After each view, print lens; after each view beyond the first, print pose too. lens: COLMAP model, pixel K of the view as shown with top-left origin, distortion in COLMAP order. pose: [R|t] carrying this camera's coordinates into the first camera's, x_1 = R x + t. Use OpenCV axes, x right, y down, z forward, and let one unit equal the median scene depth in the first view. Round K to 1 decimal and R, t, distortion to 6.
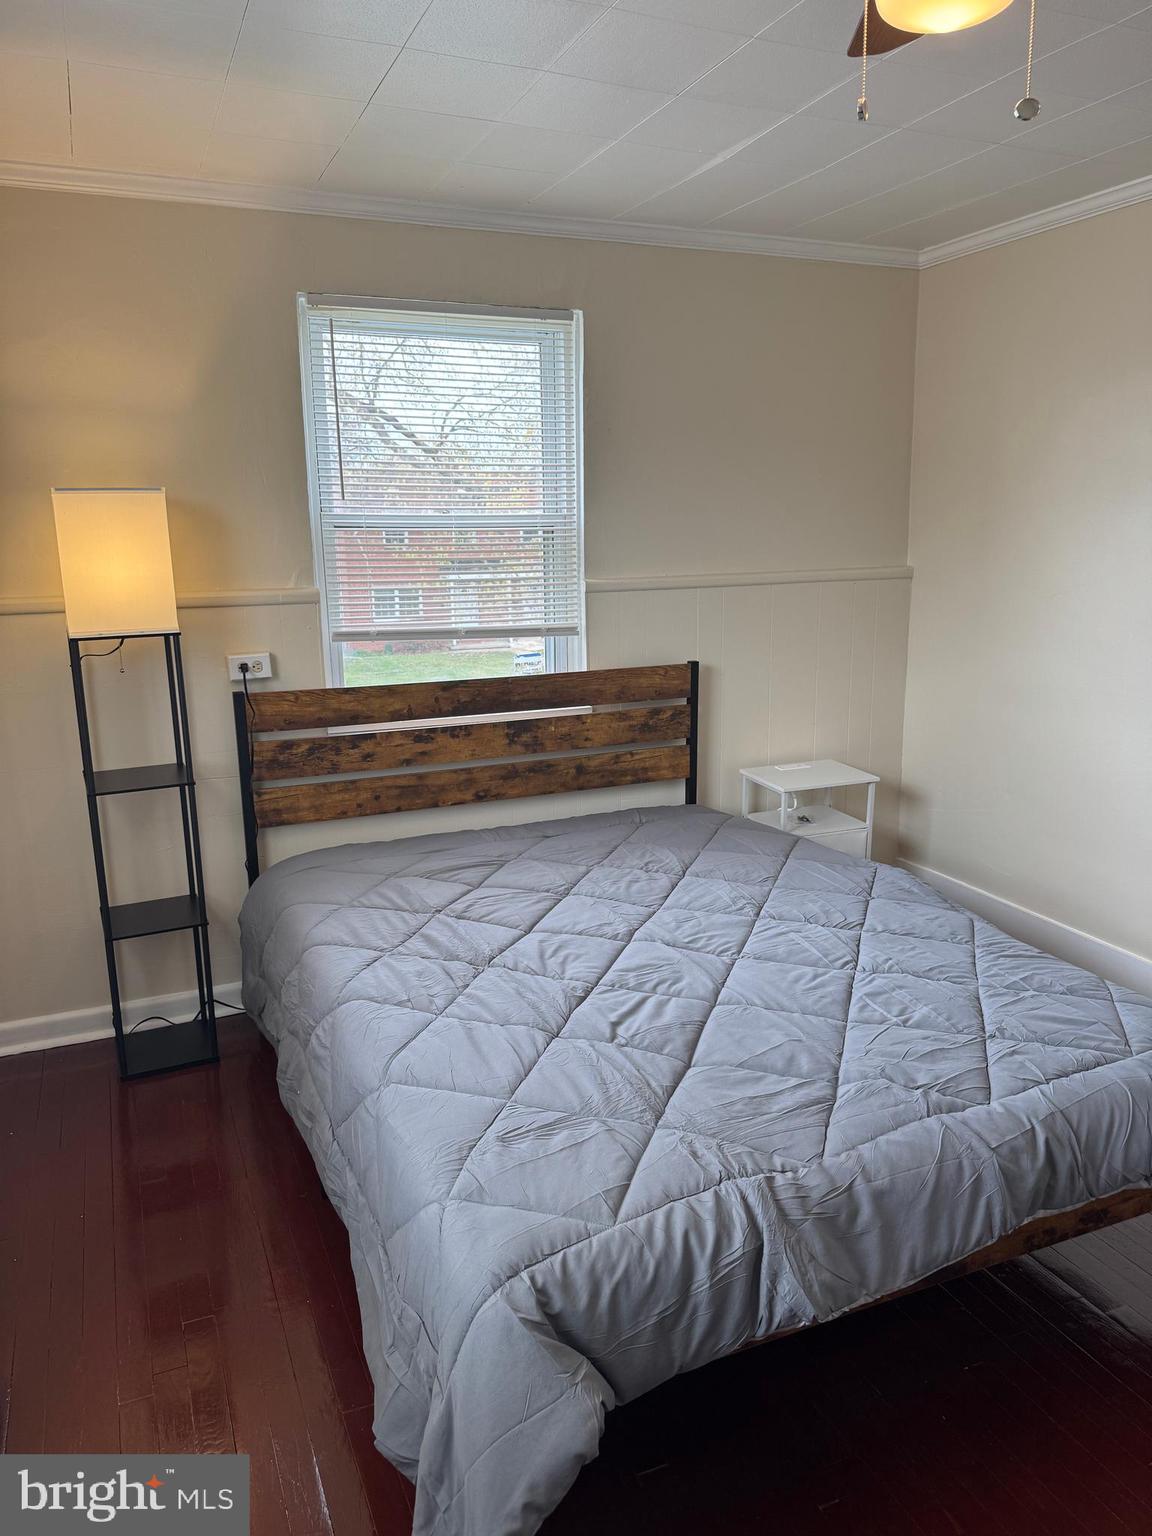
lens RADIAL K [[1057.9, 0, 617.3], [0, 1057.9, 765.1], [0, 0, 1]] dist [0.130175, -0.279188]
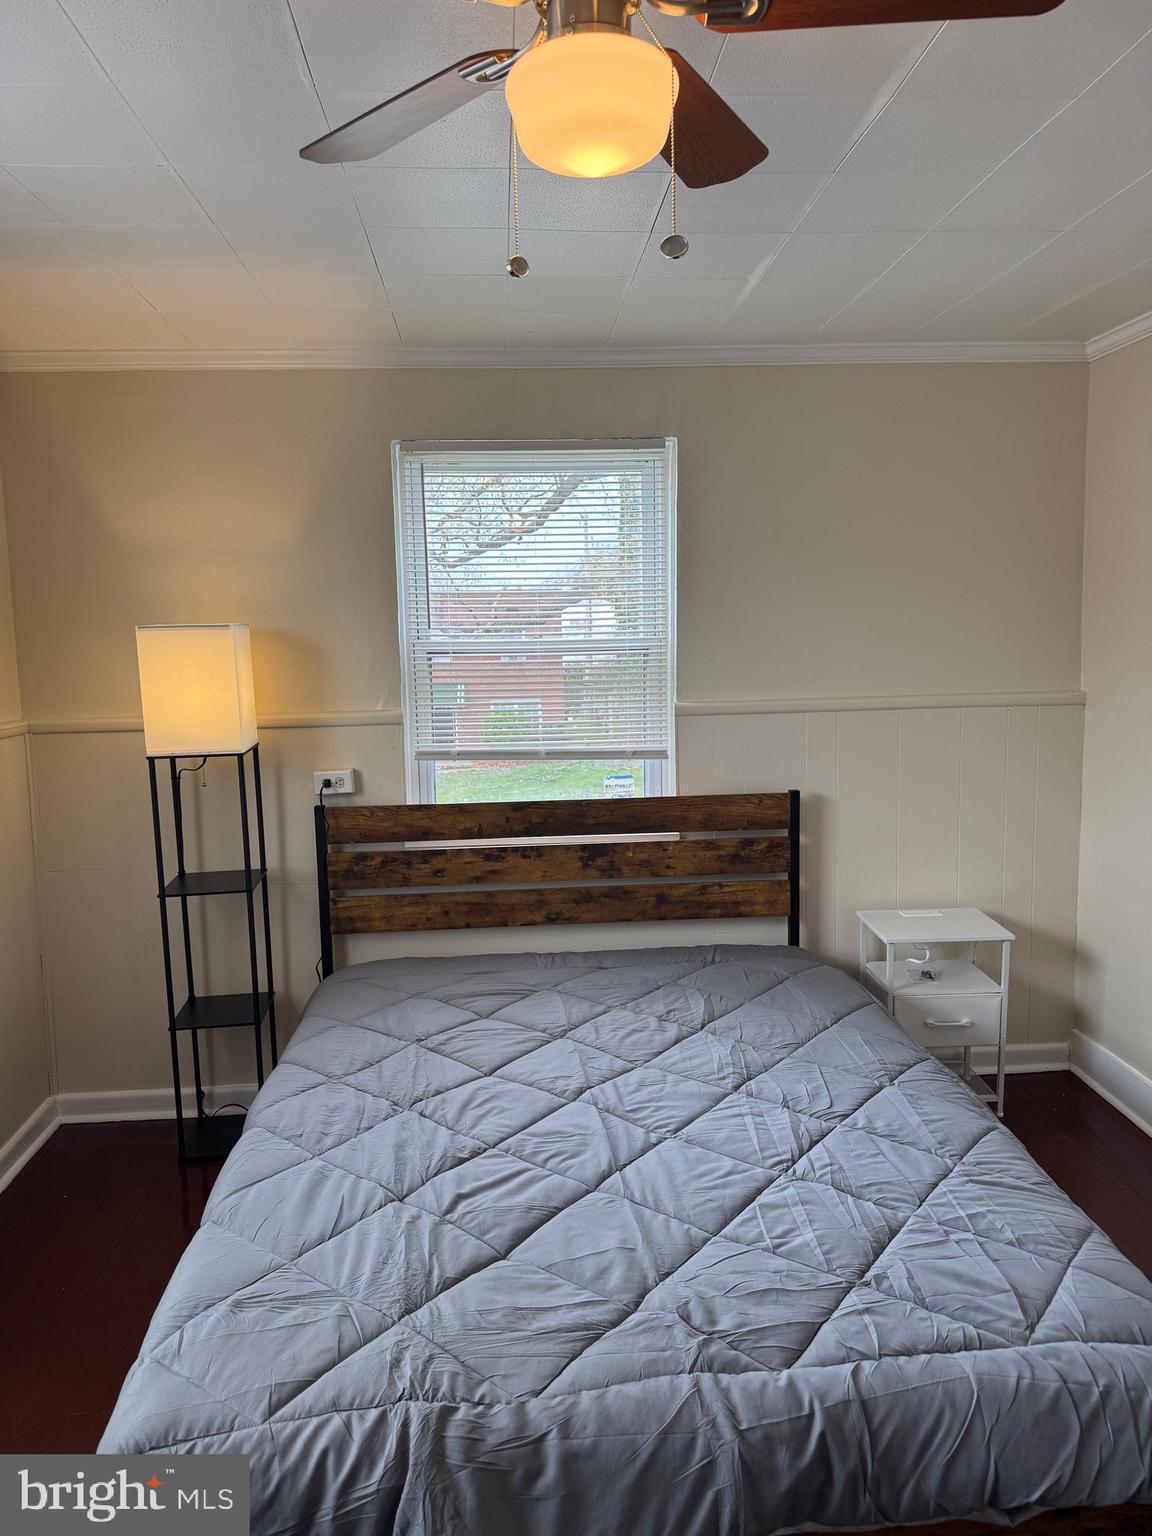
lens RADIAL K [[1081.2, 0, 569.1], [0, 1081.2, 768.7], [0, 0, 1]] dist [0.050039, -0.060611]
pose [[0.944662, 0.039110, -0.325707, 0.235163], [-0.065974, 0.995232, -0.071843, -0.043181], [0.321344, 0.089355, 0.942737, 0.050718]]
